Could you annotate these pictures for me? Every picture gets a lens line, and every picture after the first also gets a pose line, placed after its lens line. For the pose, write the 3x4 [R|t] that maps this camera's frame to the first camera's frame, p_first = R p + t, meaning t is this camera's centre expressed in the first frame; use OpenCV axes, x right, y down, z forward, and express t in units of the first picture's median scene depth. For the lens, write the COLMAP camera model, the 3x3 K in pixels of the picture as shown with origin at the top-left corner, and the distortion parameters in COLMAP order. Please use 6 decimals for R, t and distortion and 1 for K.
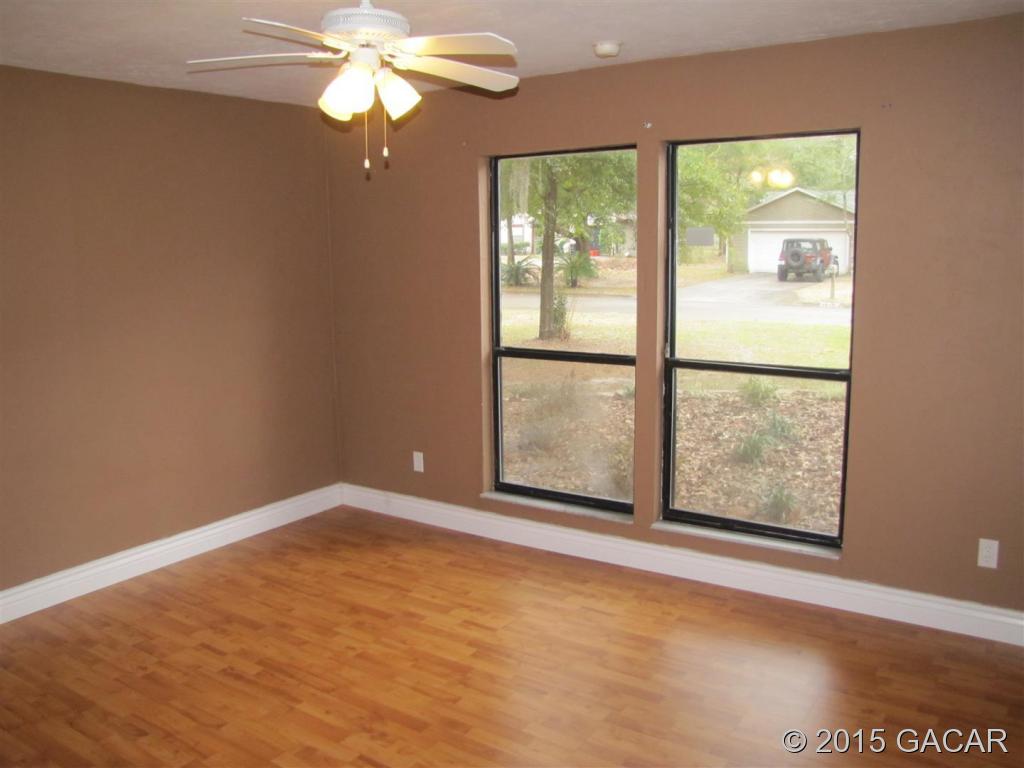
lens RADIAL K [[850.0, 0, 517.3], [0, 850.0, 369.4], [0, 0, 1]] dist [-0.185181, 0.166464]
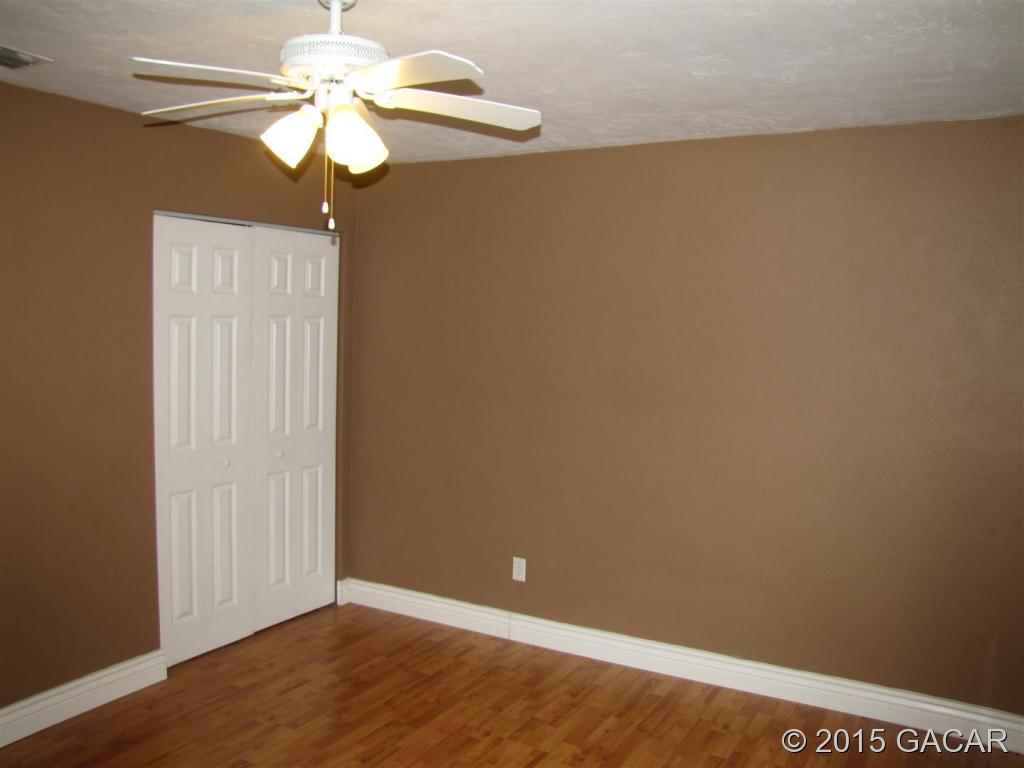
lens RADIAL K [[850.0, 0, 517.3], [0, 850.0, 369.4], [0, 0, 1]] dist [-0.185181, 0.166464]
pose [[0.078683, 0.084366, -0.993323, 0.485907], [-0.168137, 0.983261, 0.070193, -0.142401], [0.982618, 0.161492, 0.091551, 0.830247]]
